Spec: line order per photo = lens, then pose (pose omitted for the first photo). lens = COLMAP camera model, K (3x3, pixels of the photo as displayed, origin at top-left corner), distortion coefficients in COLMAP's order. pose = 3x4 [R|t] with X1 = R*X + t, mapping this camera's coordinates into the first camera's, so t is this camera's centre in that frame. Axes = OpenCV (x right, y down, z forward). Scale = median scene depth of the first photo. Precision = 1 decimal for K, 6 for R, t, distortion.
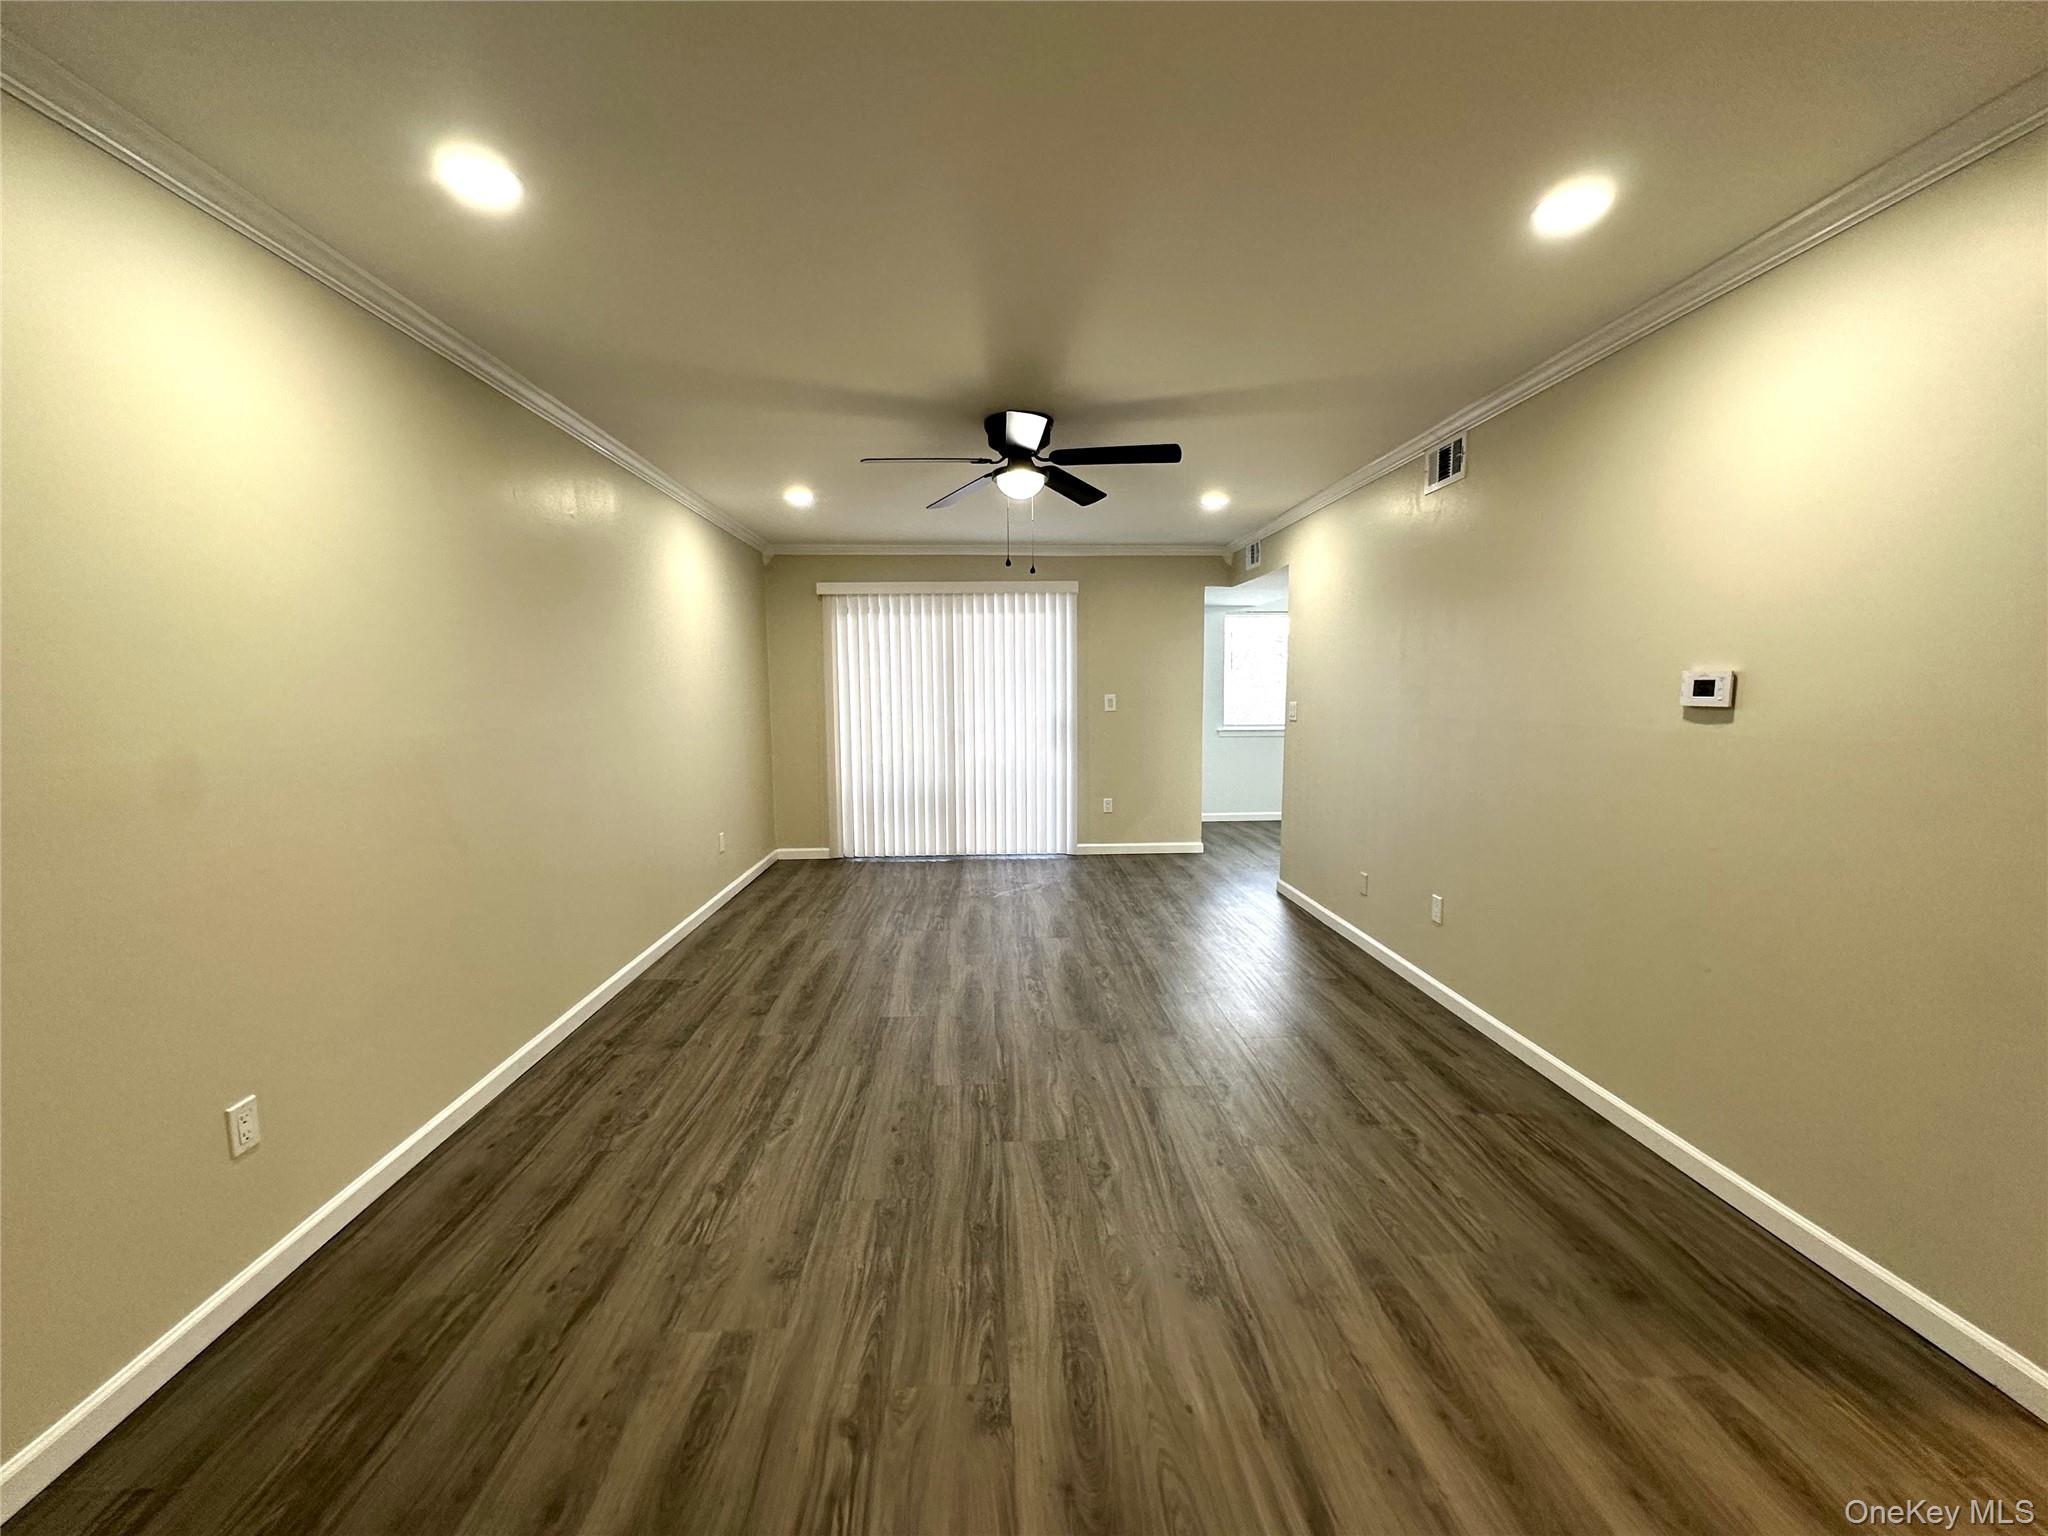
lens RADIAL K [[814.4, 0, 1028.9], [0, 814.4, 764.2], [0, 0, 1]] dist [-0.005578, 0.000667]
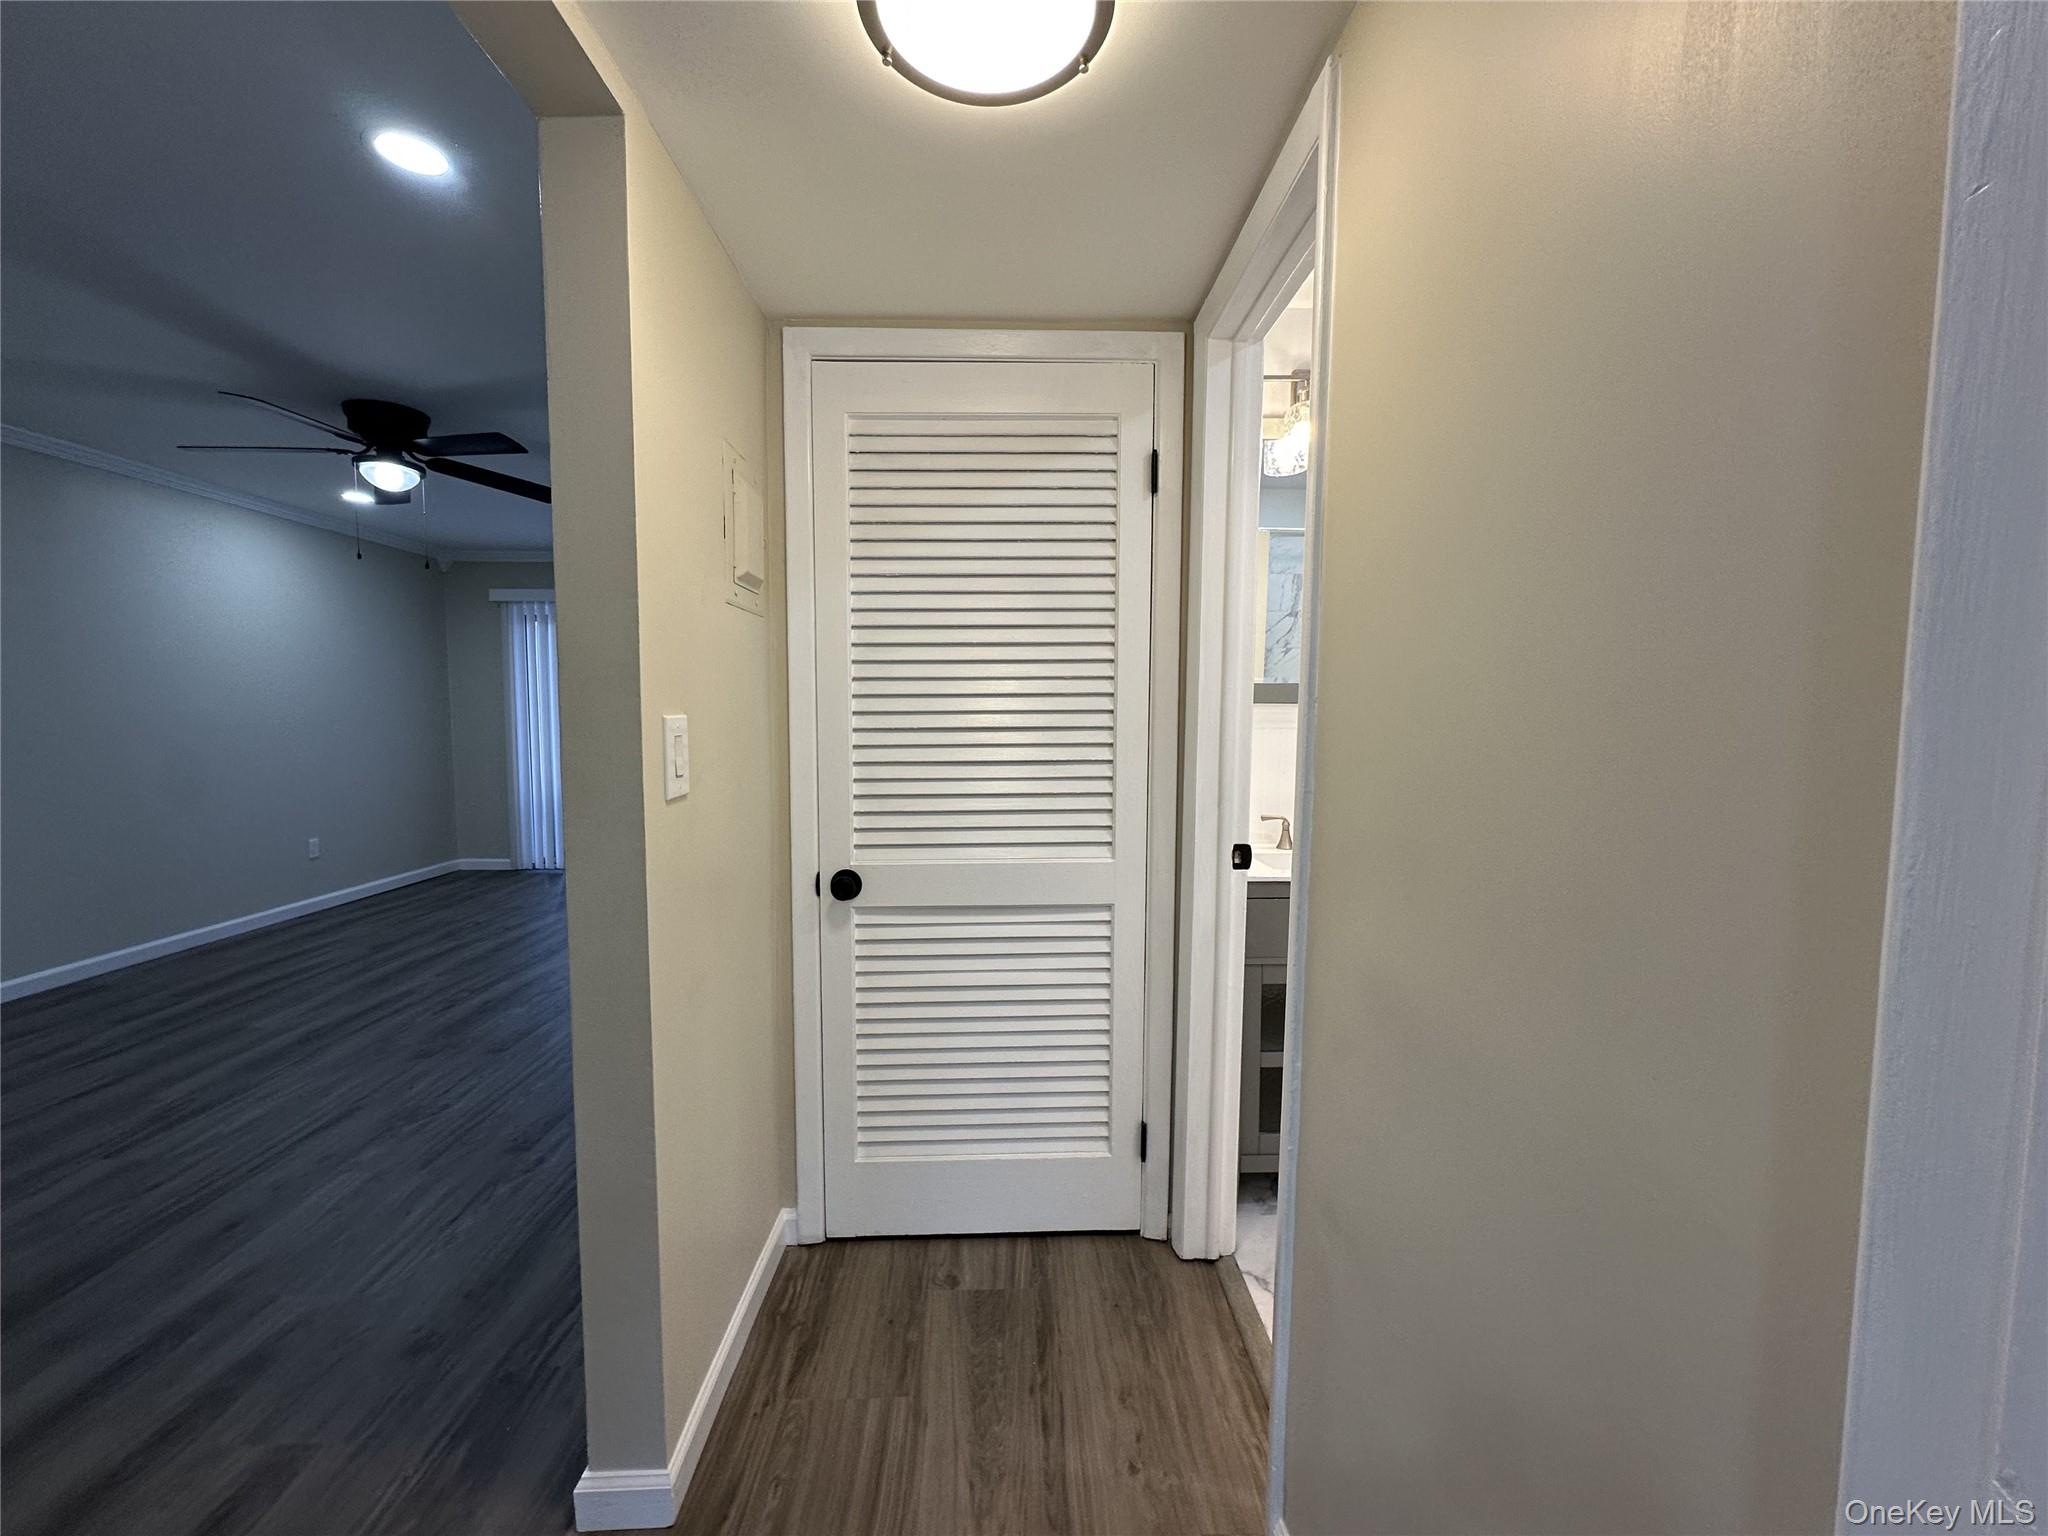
lens RADIAL K [[814.4, 0, 1026.2], [0, 814.4, 772.4], [0, 0, 1]] dist [-0.005578, 0.000667]
pose [[0.999679, 0.014162, -0.021004, 0.762683], [-0.014577, 0.999699, -0.019750, 0.017251], [0.020718, 0.020050, 0.999584, 0.061255]]
